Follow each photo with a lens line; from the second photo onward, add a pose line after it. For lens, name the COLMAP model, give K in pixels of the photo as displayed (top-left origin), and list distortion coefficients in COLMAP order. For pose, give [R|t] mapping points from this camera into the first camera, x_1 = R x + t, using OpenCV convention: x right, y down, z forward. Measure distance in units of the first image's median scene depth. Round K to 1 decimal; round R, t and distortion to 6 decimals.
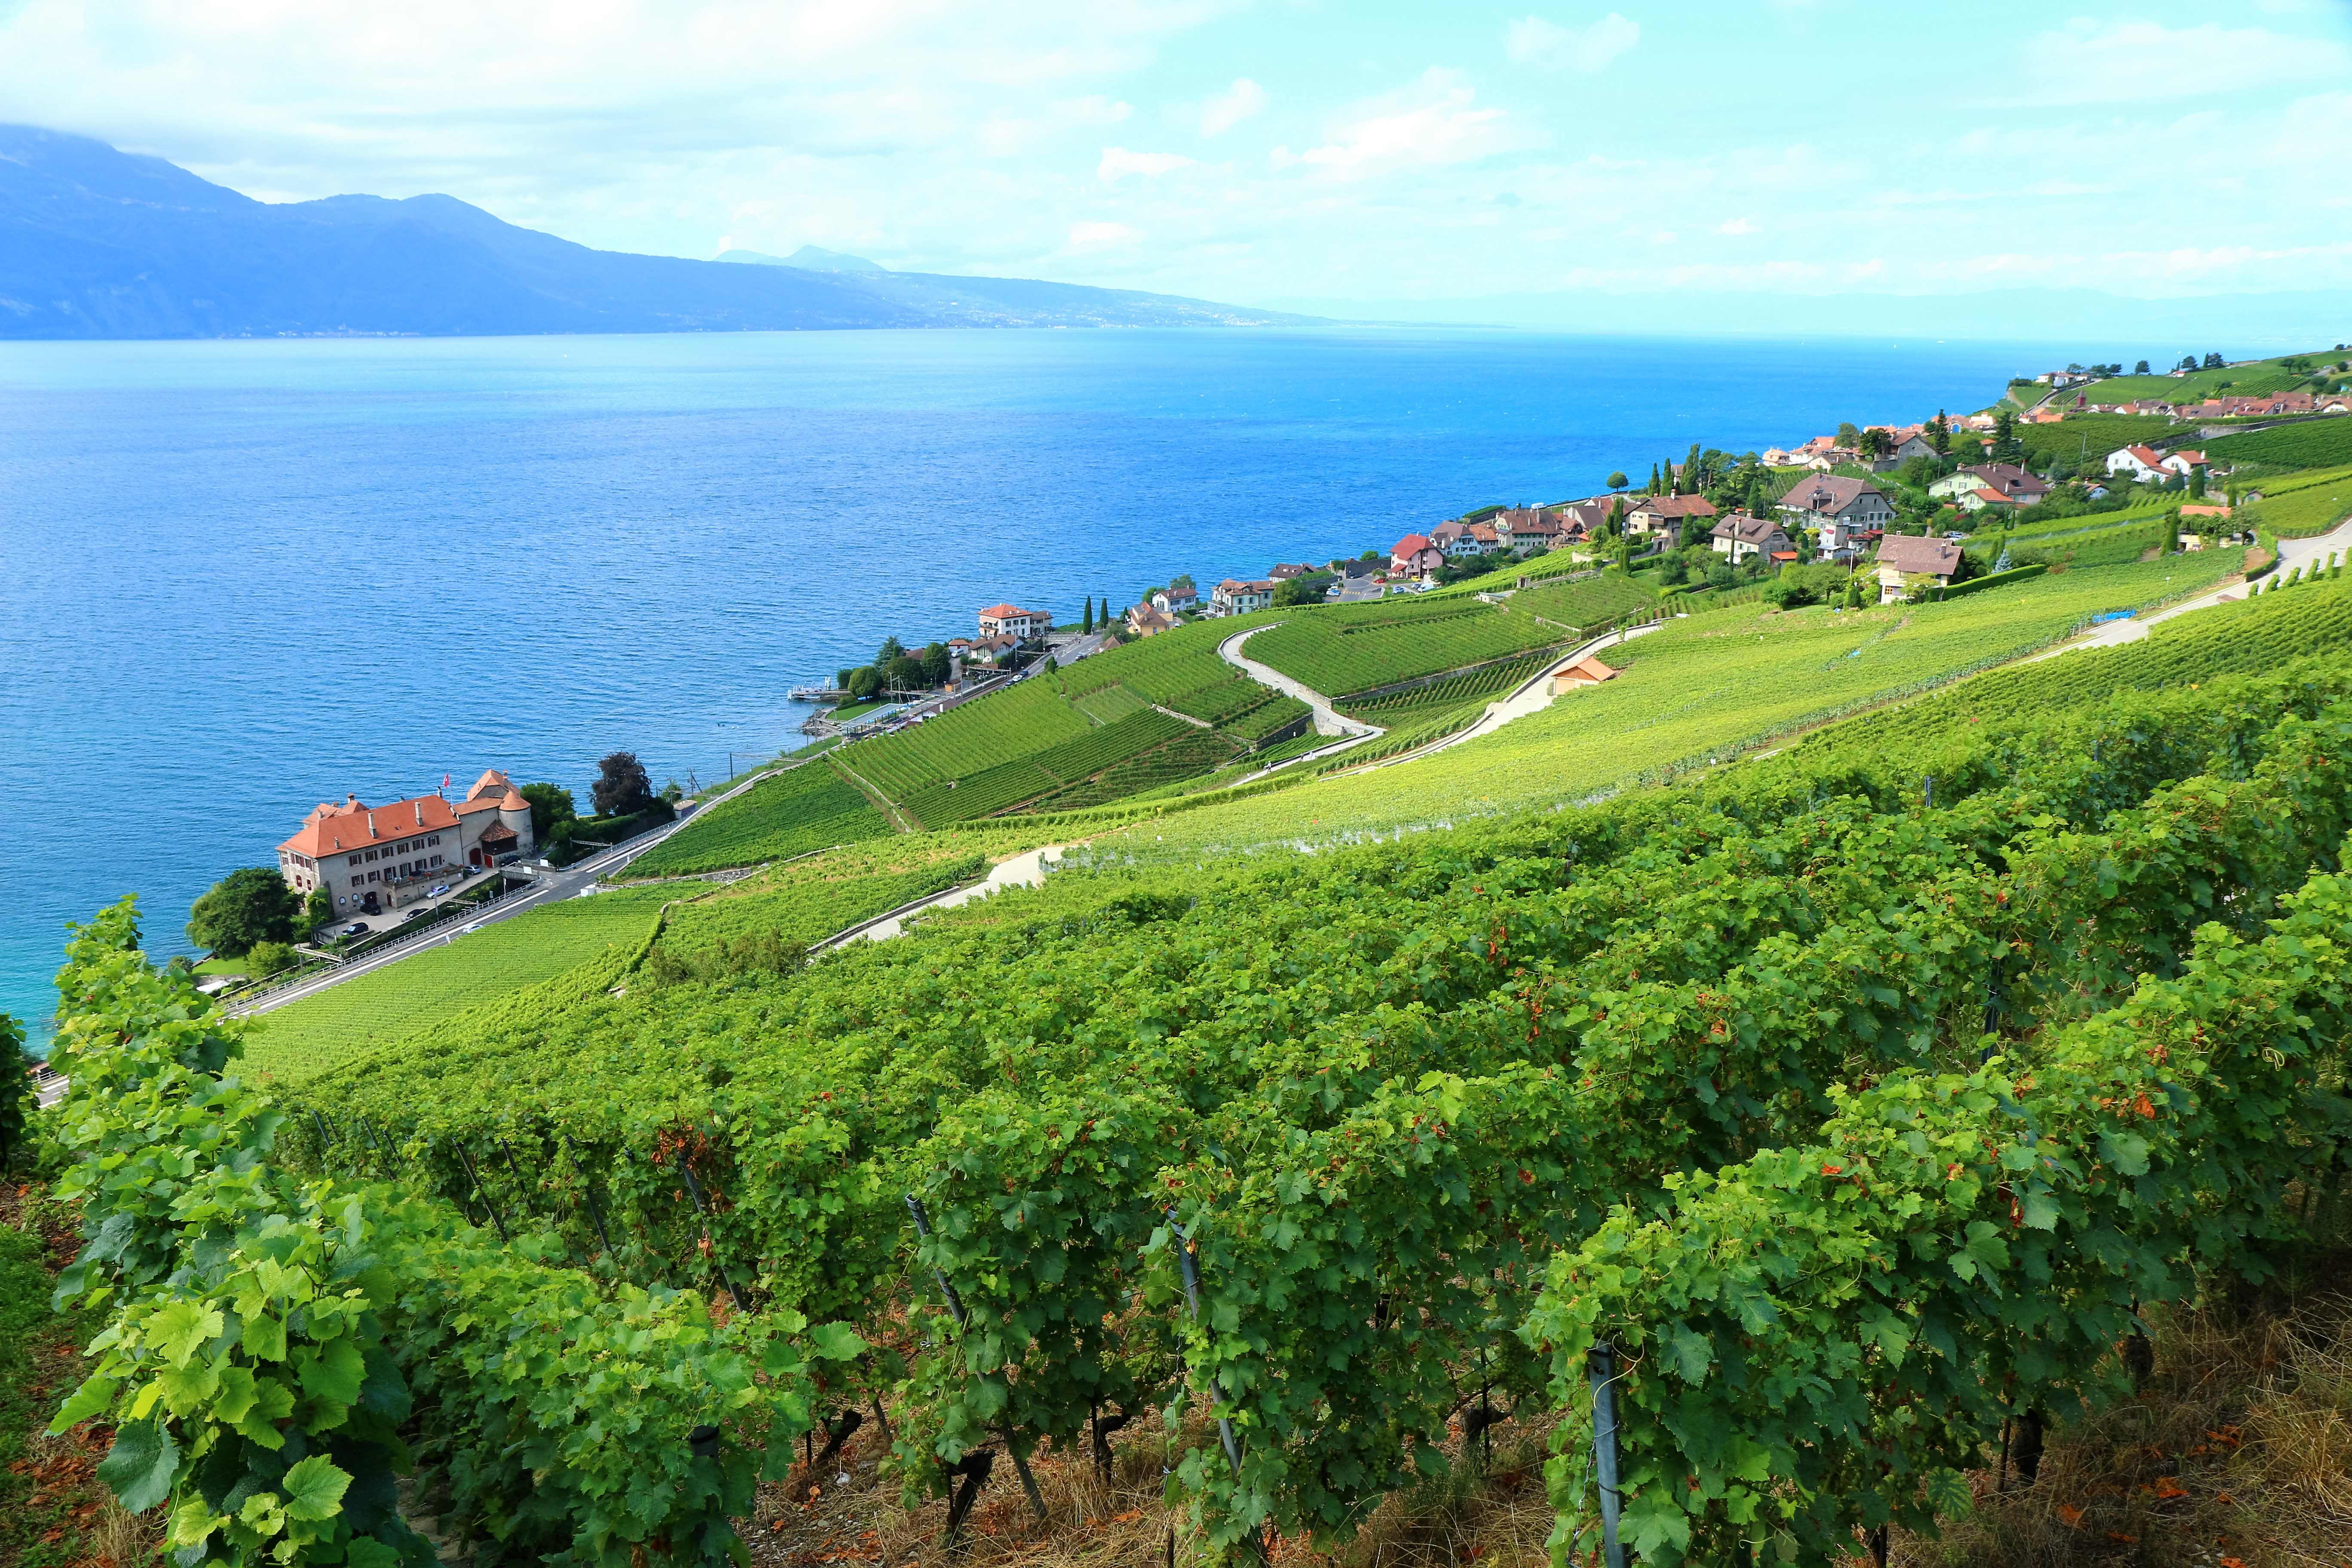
lens RADIAL K [[1854.0, 0, 1176.0], [0, 1854.0, 784.0], [0, 0, 1]] dist [-0.109041, 0.127182]
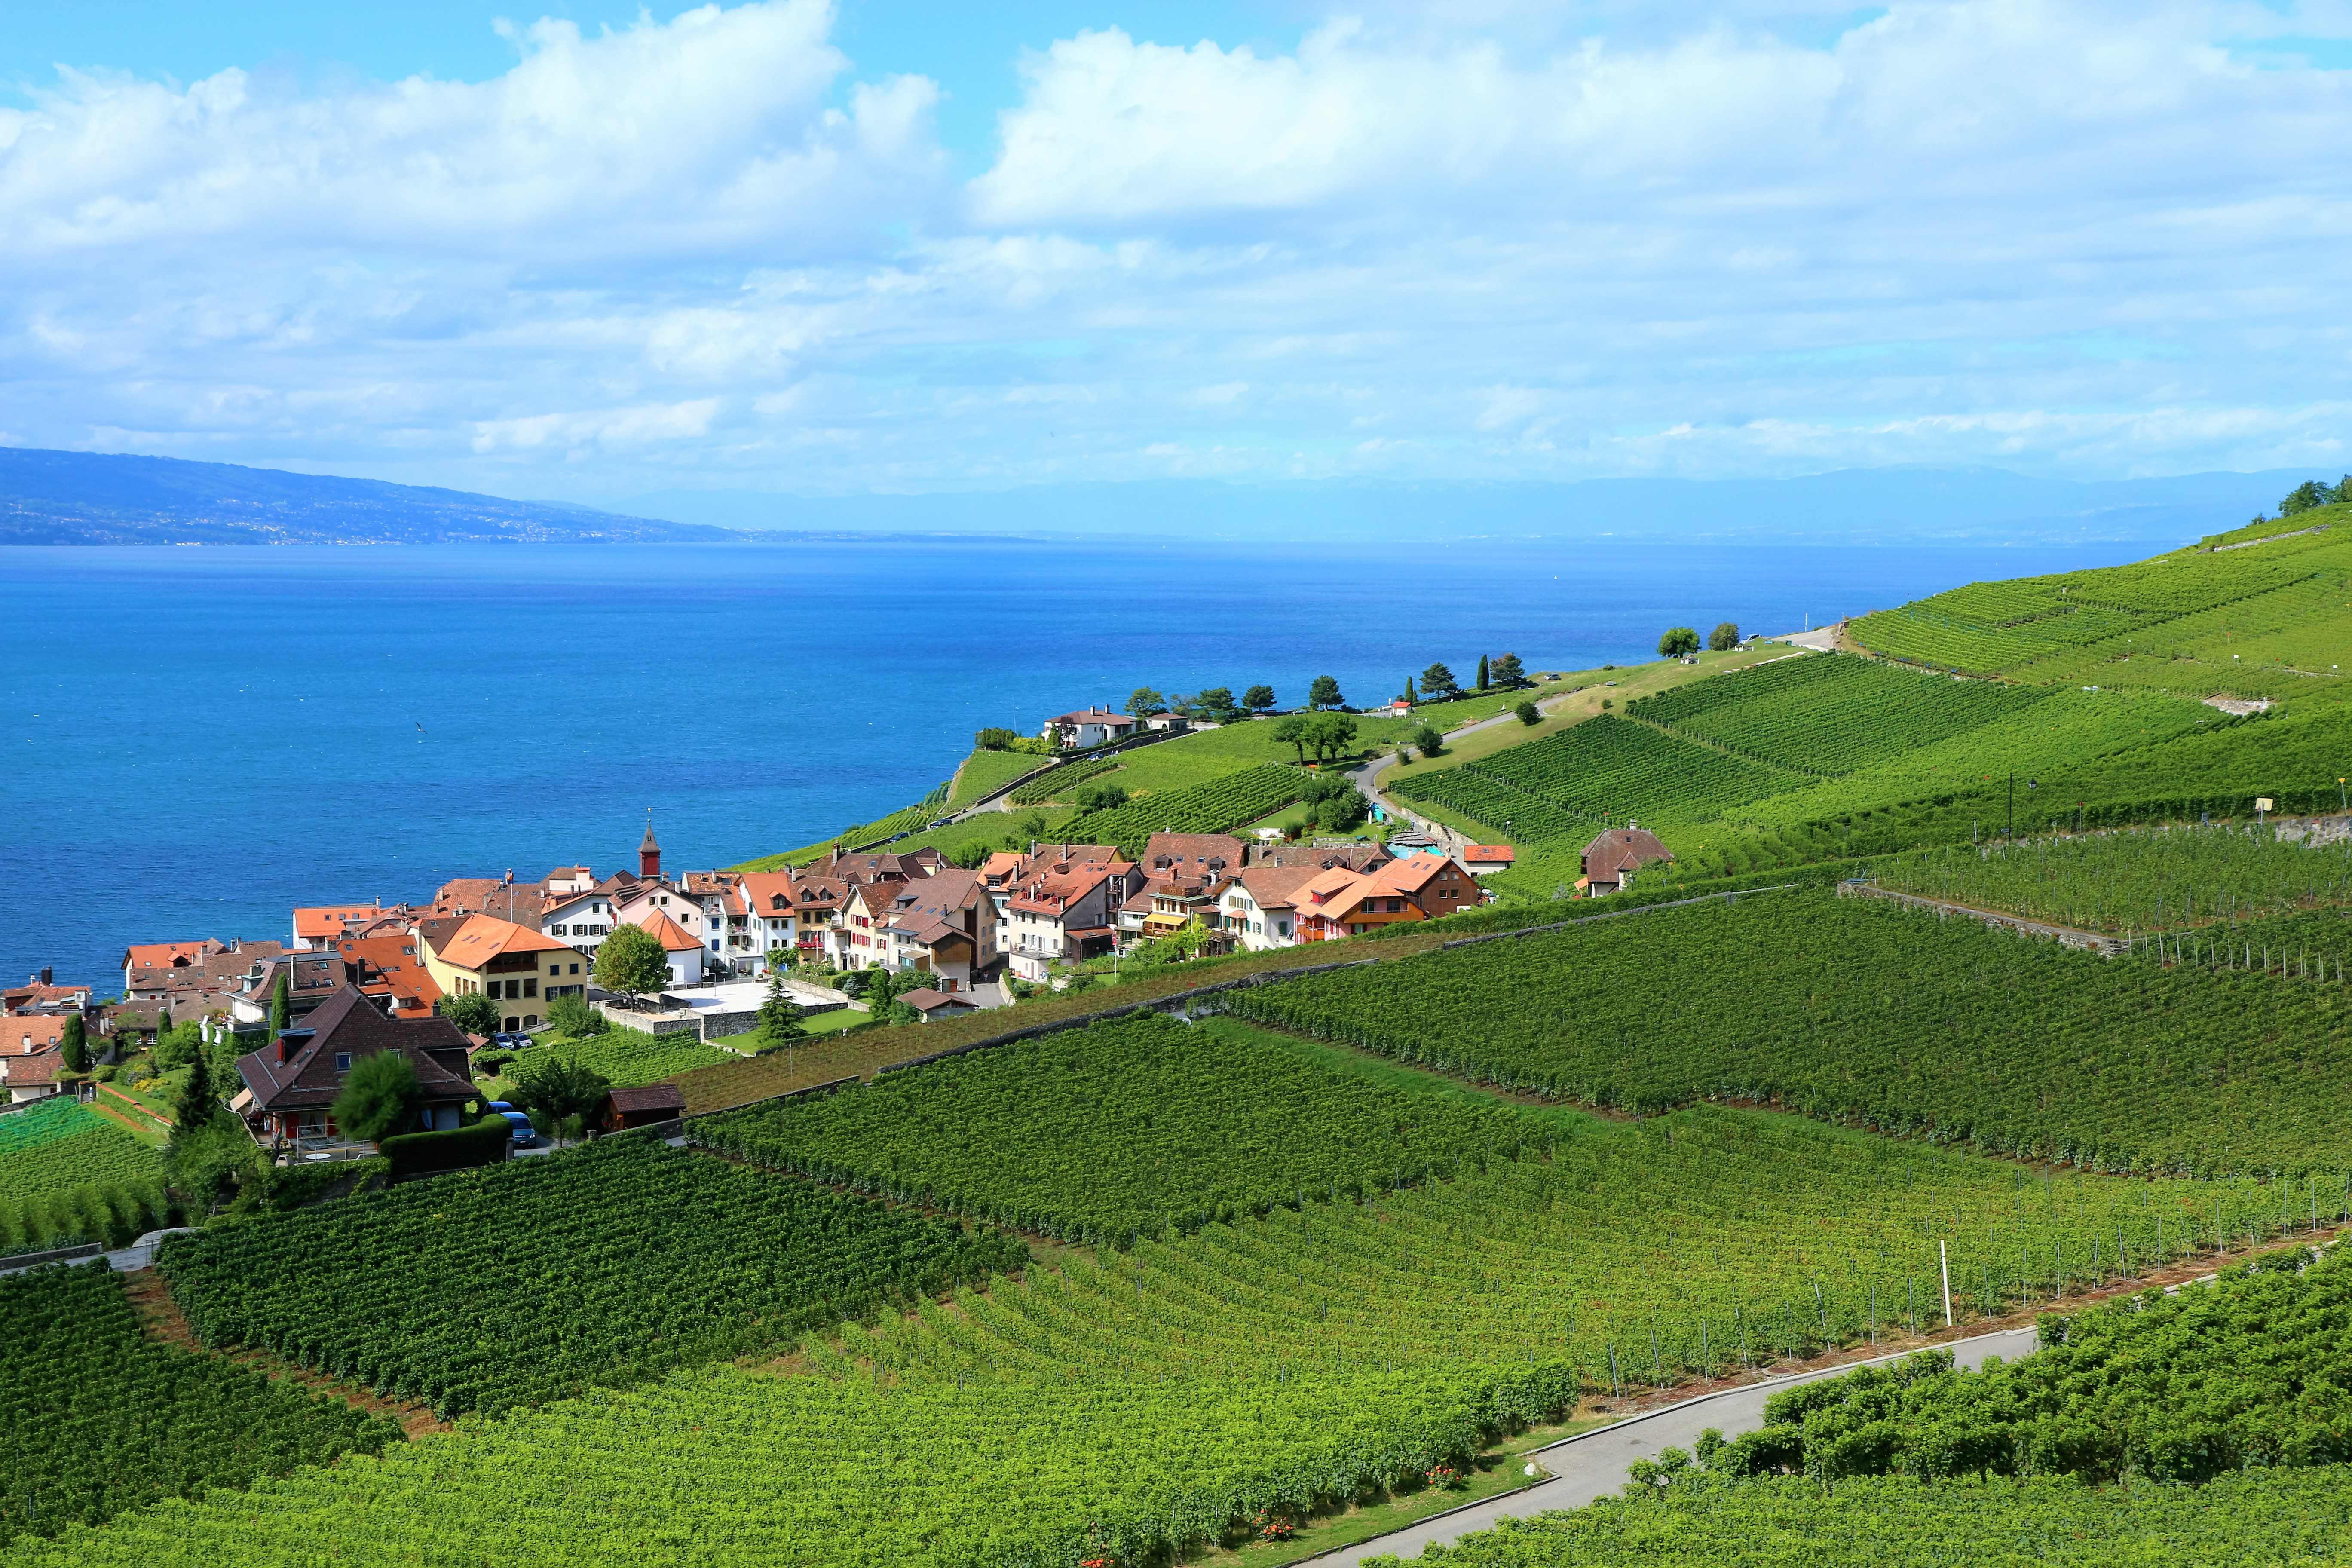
lens RADIAL K [[3124.0, 0, 1176.0], [0, 3124.0, 784.0], [0, 0, 1]] dist [0.192069, -0.000652]
pose [[0.981015, -0.016852, 0.193200, 0.185458], [0.048299, 0.986057, -0.159242, -0.048907], [-0.187823, 0.165550, 0.968151, 0.157684]]
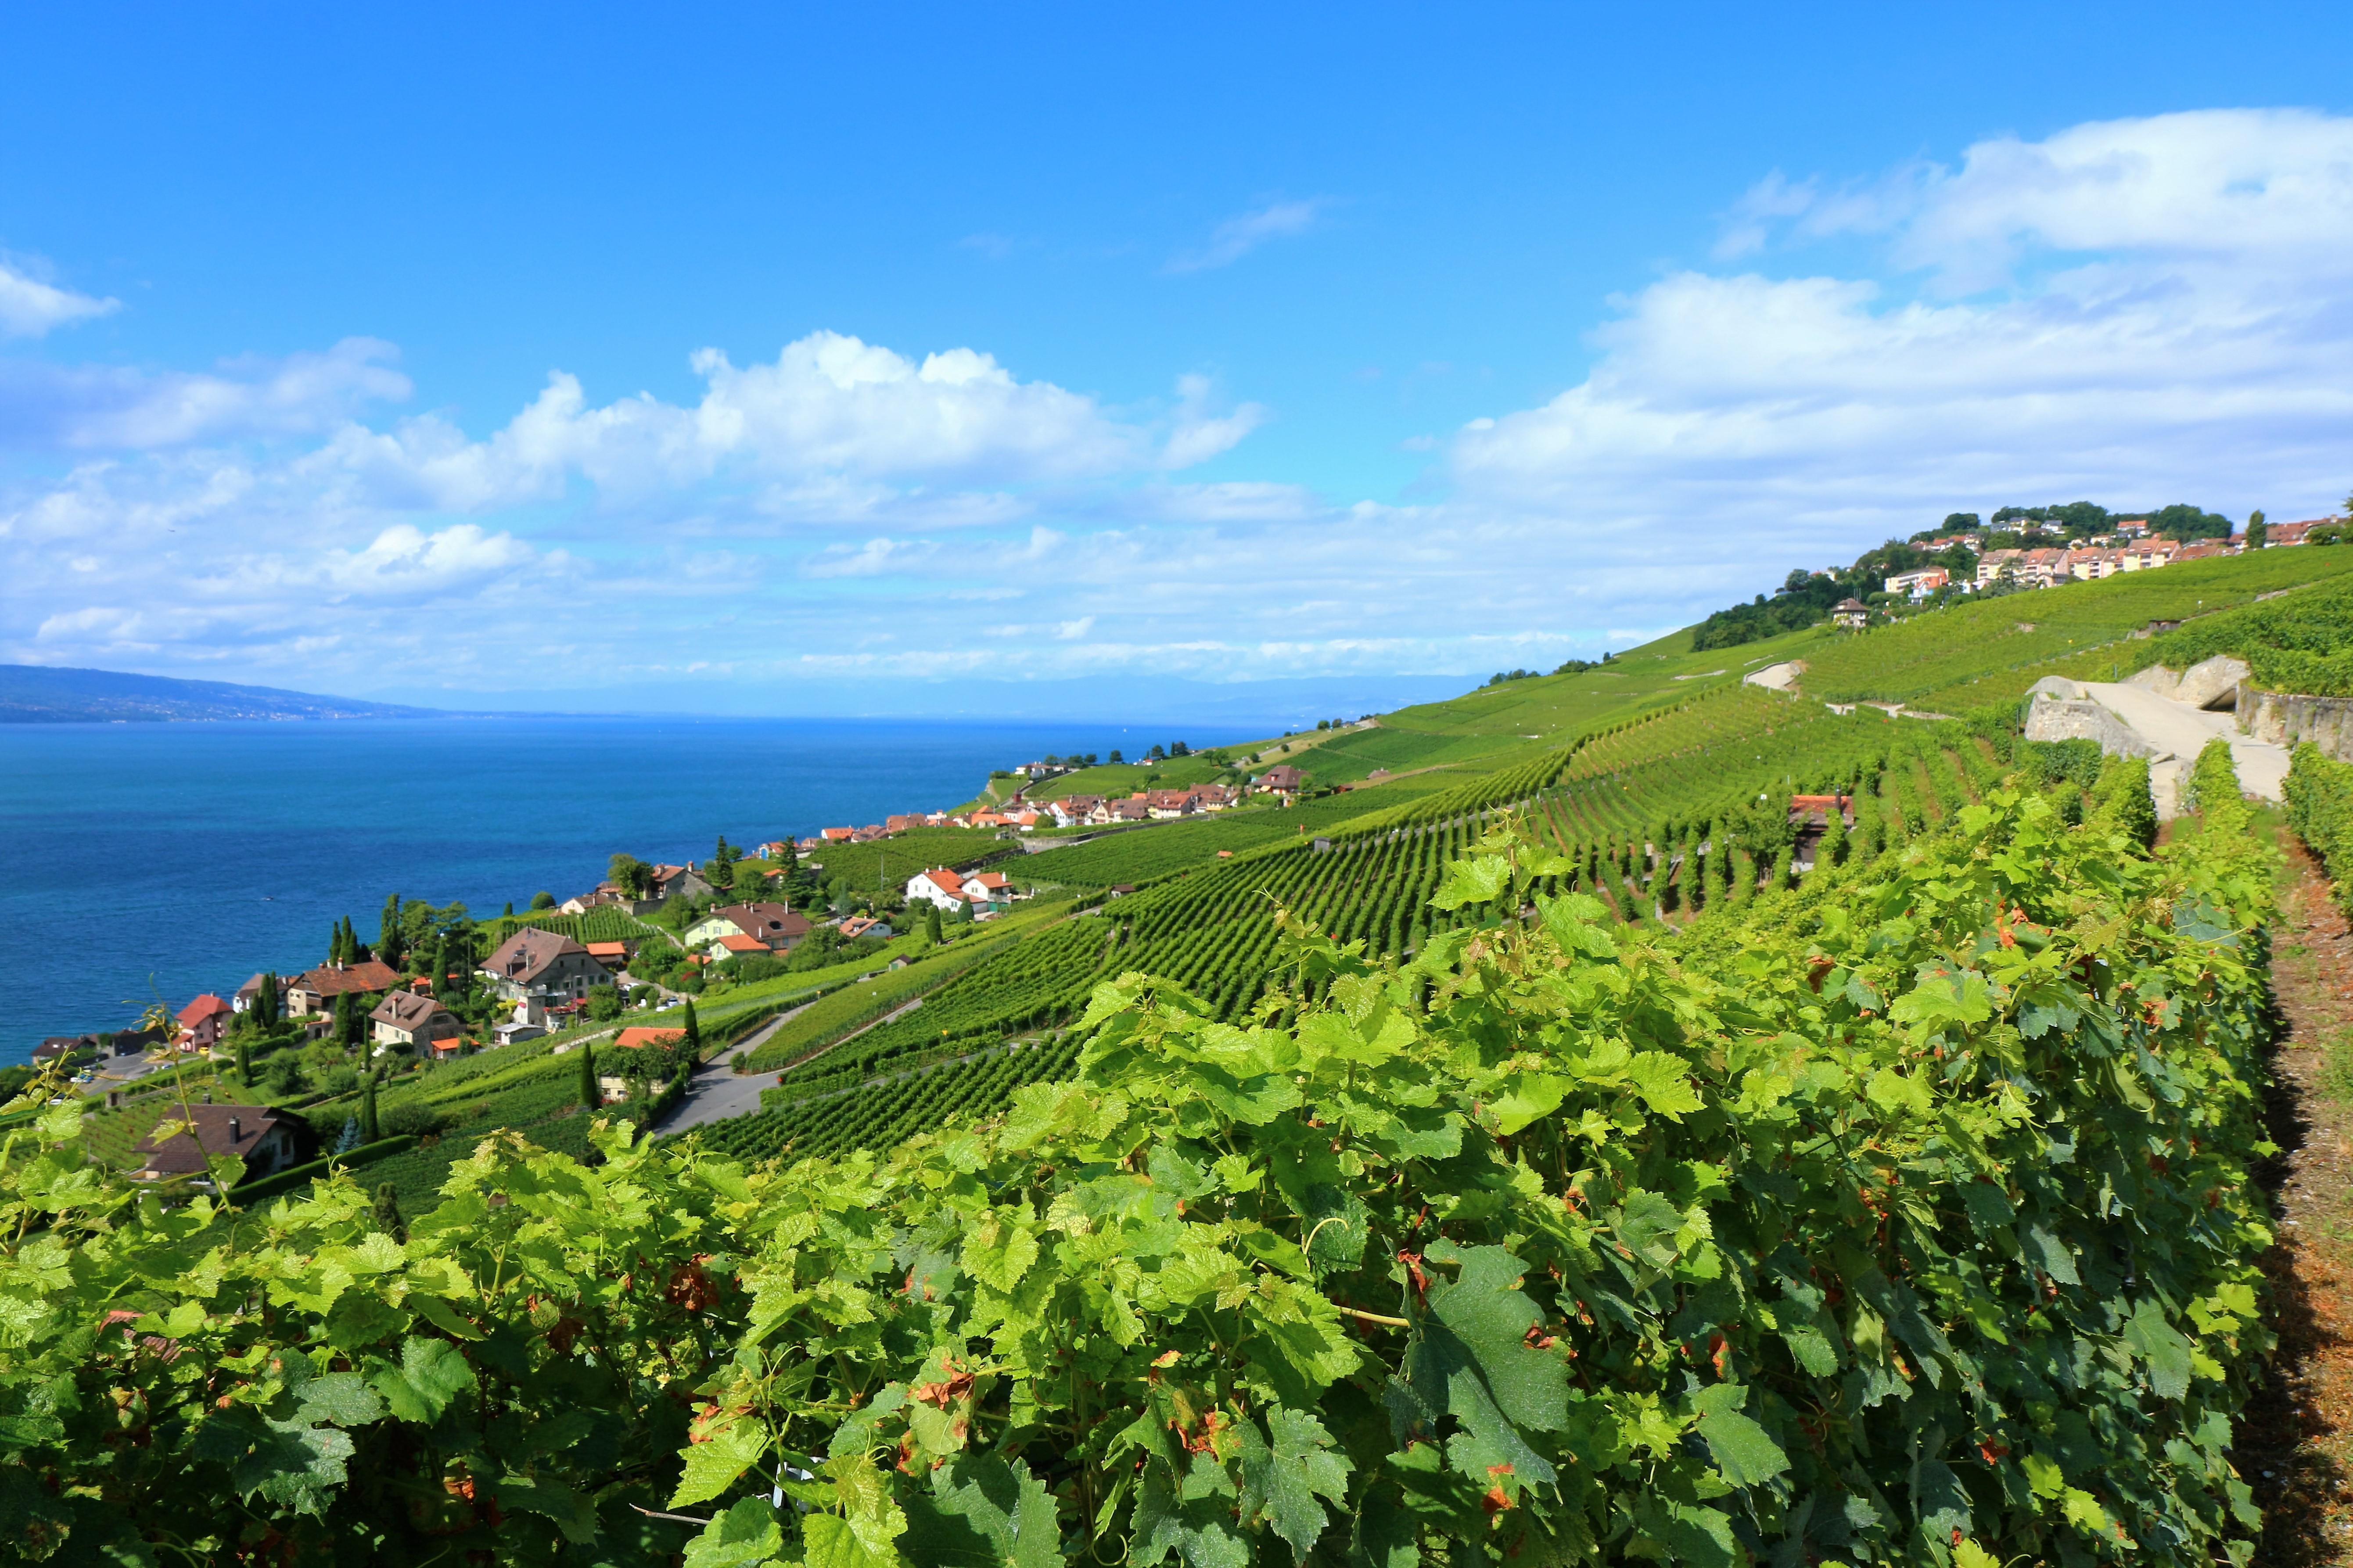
lens RADIAL K [[1854.7, 0, 1176.5], [0, 1854.7, 784.0], [0, 0, 1]] dist [-0.109041, 0.127182]
pose [[0.898404, -0.021054, 0.438664, 0.052967], [0.110357, 0.977623, -0.179095, -0.011565], [-0.425078, 0.209310, 0.880624, 0.032122]]
